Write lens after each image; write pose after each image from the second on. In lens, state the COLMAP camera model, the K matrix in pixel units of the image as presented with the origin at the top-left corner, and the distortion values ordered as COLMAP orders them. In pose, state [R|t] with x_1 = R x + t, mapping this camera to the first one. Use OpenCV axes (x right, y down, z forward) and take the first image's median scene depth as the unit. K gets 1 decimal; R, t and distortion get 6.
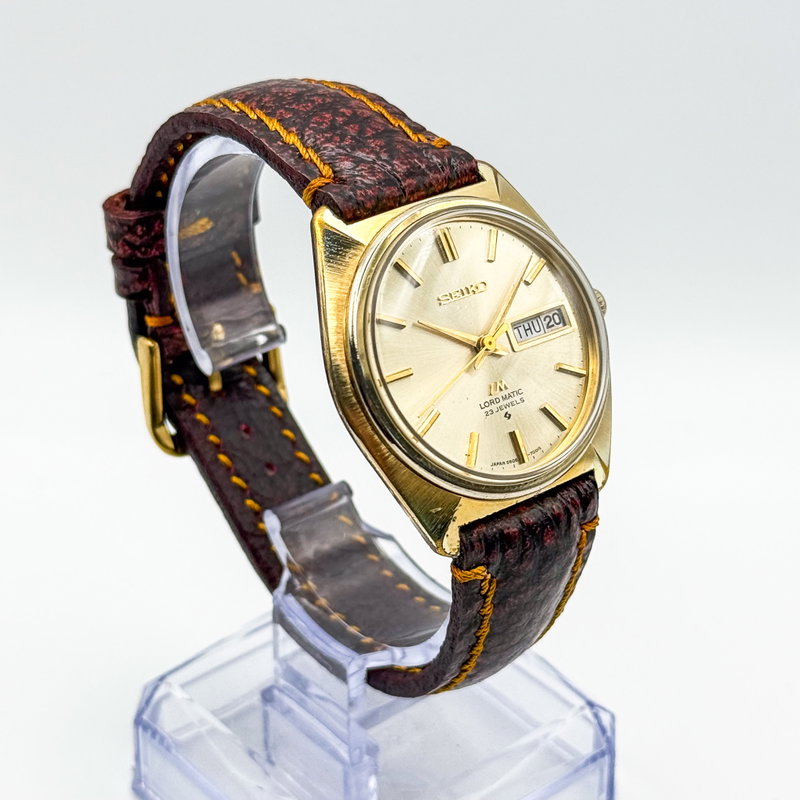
lens RADIAL K [[2060.9, 0, 400.0], [0, 2060.9, 400.0], [0, 0, 1]] dist [0.085886, 0.002705]
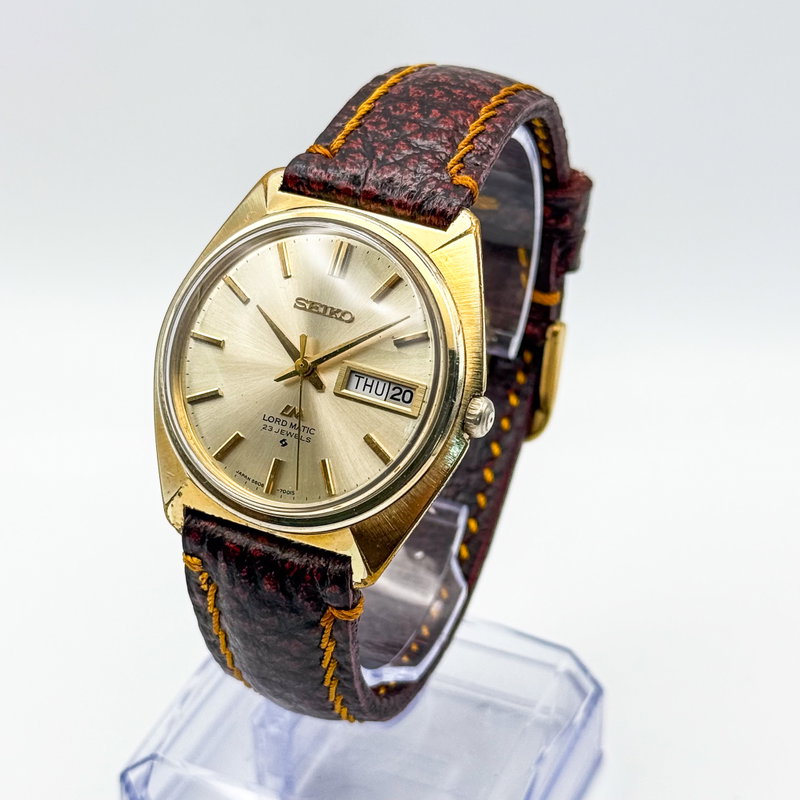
lens RADIAL K [[2060.9, 0, 400.0], [0, 2060.9, 400.0], [0, 0, 1]] dist [0.085886, 0.002705]
pose [[0.466458, 0.481054, -0.742297, 0.737625], [-0.477964, 0.843201, 0.246094, -0.256027], [0.744290, 0.239999, 0.623244, 0.432012]]
